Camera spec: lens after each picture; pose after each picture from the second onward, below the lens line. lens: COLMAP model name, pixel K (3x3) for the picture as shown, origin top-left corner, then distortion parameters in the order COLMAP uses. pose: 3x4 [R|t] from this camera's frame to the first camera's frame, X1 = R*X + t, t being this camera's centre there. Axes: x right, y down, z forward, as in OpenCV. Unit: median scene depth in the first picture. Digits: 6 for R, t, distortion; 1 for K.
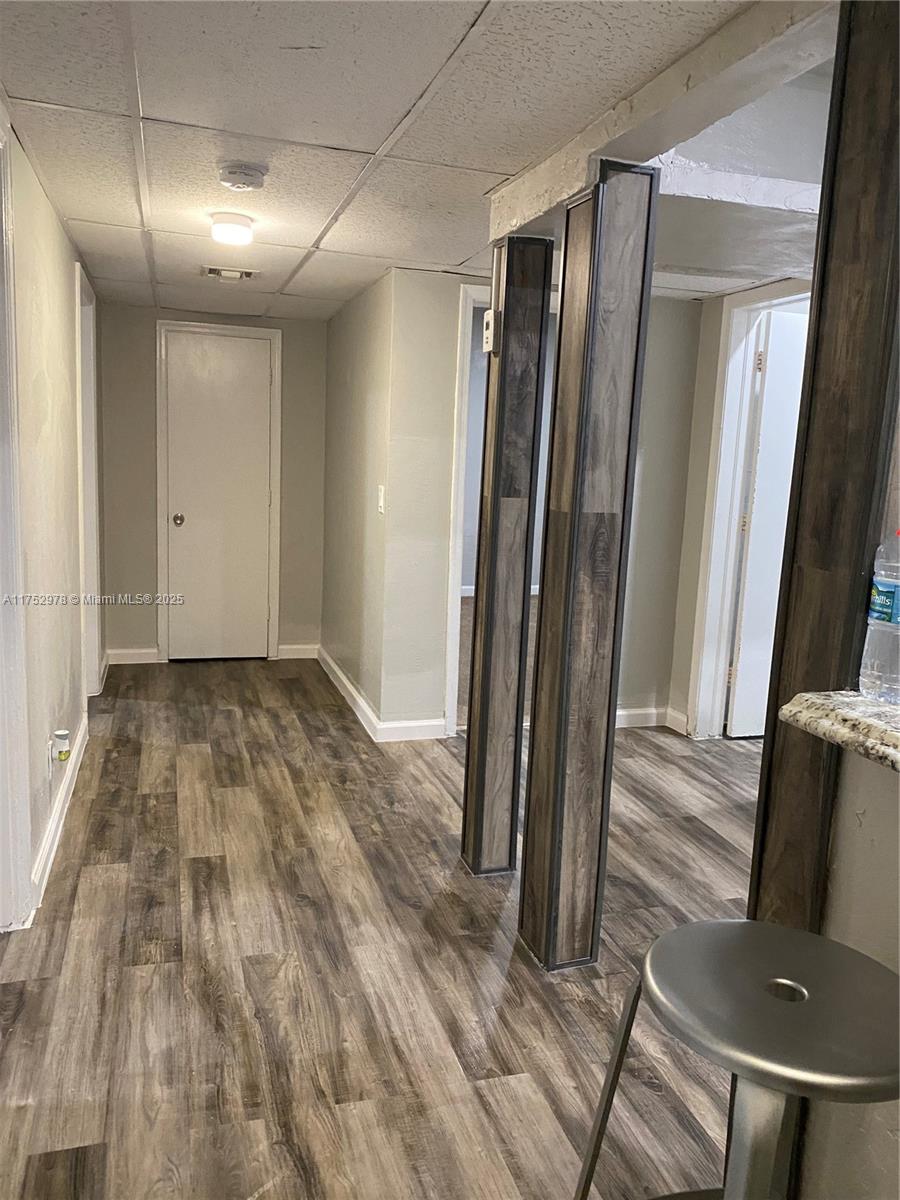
lens RADIAL K [[919.1, 0, 443.3], [0, 919.1, 593.4], [0, 0, 1]] dist [0.025182, -0.002050]
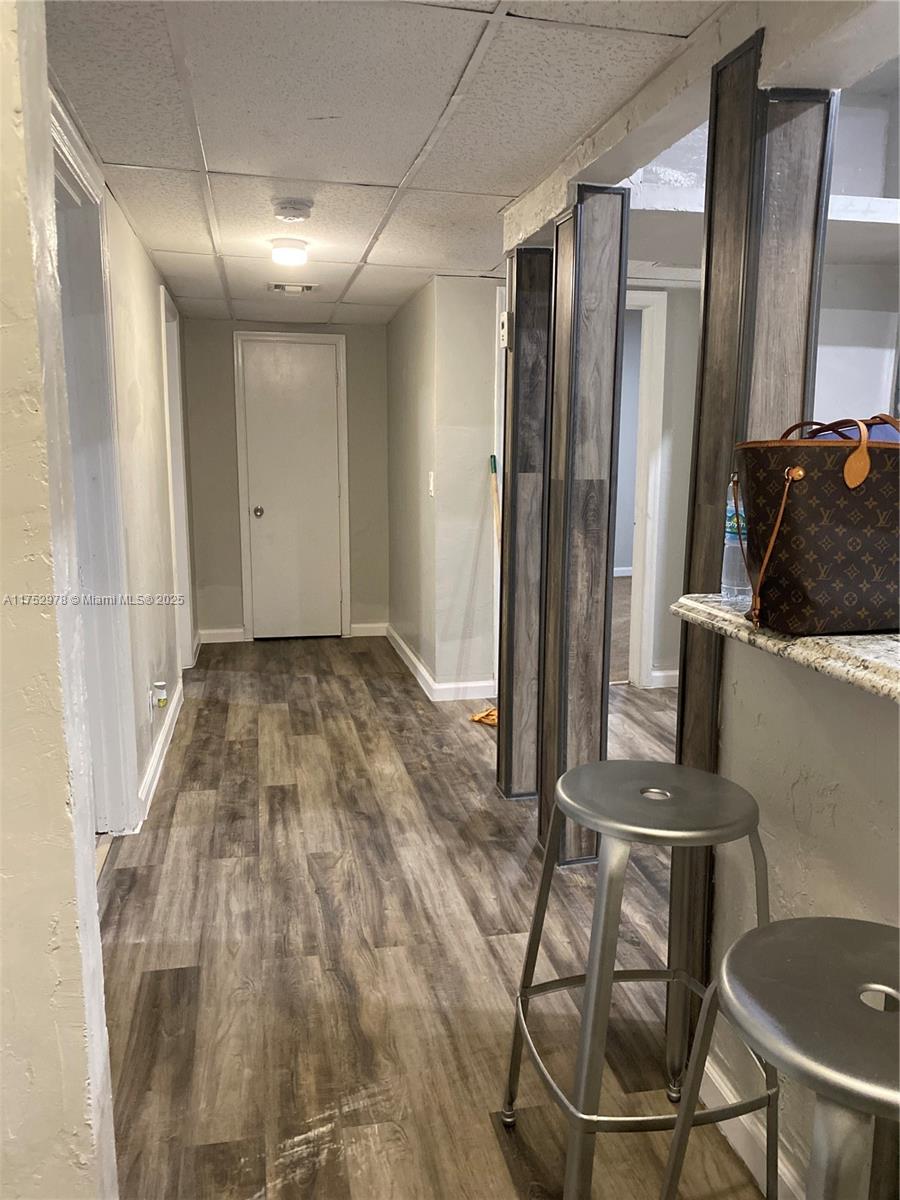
lens RADIAL K [[919.1, 0, 457.7], [0, 919.1, 605.1], [0, 0, 1]] dist [0.025182, -0.002050]
pose [[0.996494, -0.022432, -0.080601, 0.084878], [0.023668, 0.999616, 0.014417, 0.049888], [0.080247, -0.016274, 0.996642, -0.191422]]
